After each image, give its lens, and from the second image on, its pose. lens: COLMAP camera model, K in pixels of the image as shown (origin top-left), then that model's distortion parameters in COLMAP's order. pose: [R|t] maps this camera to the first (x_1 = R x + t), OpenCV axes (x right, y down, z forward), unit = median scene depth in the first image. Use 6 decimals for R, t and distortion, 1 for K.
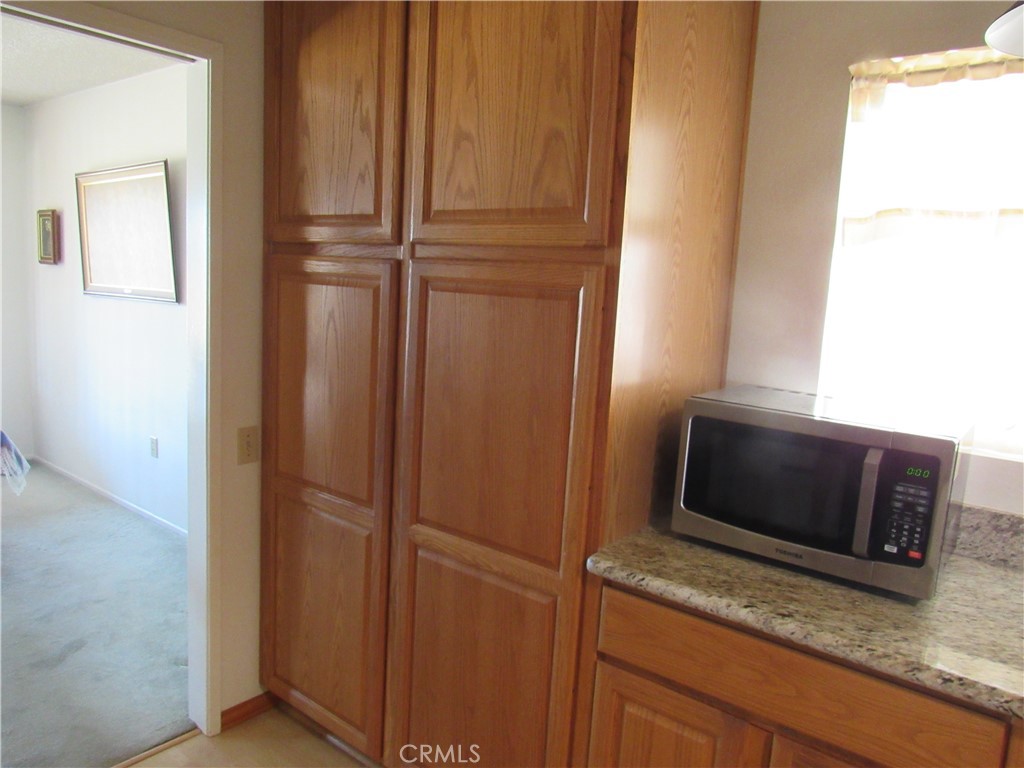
lens RADIAL K [[735.2, 0, 509.8], [0, 735.2, 389.2], [0, 0, 1]] dist [-0.029470, 0.014162]
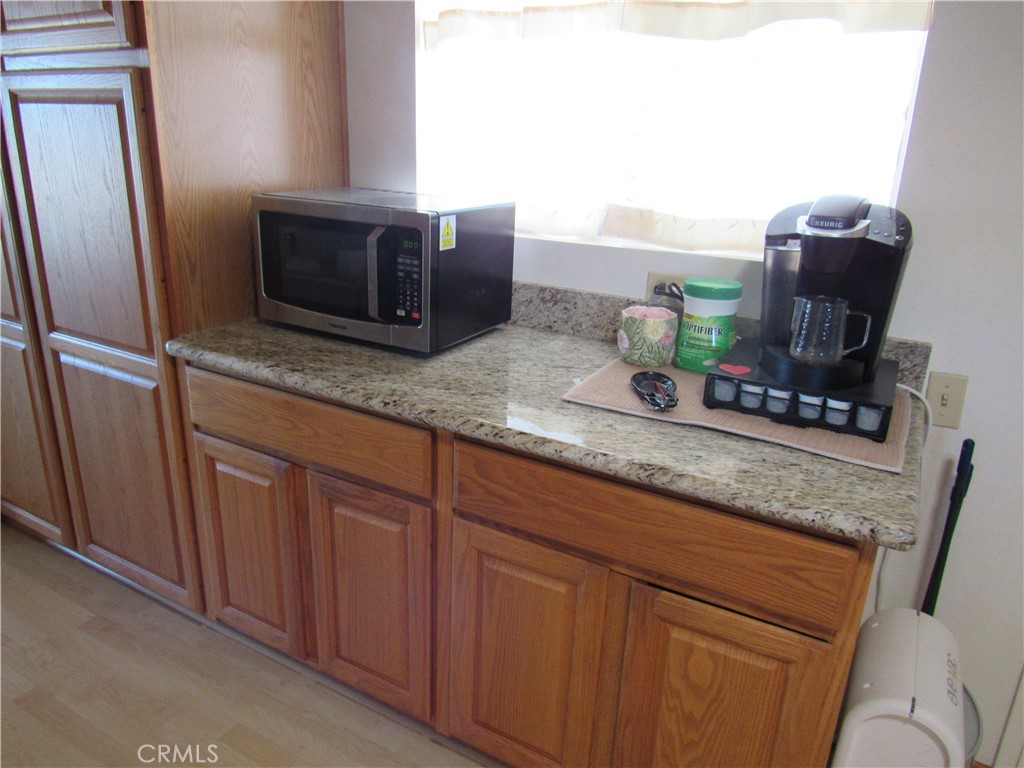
lens RADIAL K [[735.2, 0, 509.1], [0, 735.2, 387.6], [0, 0, 1]] dist [-0.029470, 0.014162]
pose [[0.989128, -0.070125, 0.129263, 0.526913], [0.043786, 0.979554, 0.196359, 0.110145], [-0.140390, -0.188564, 0.971975, -0.201800]]
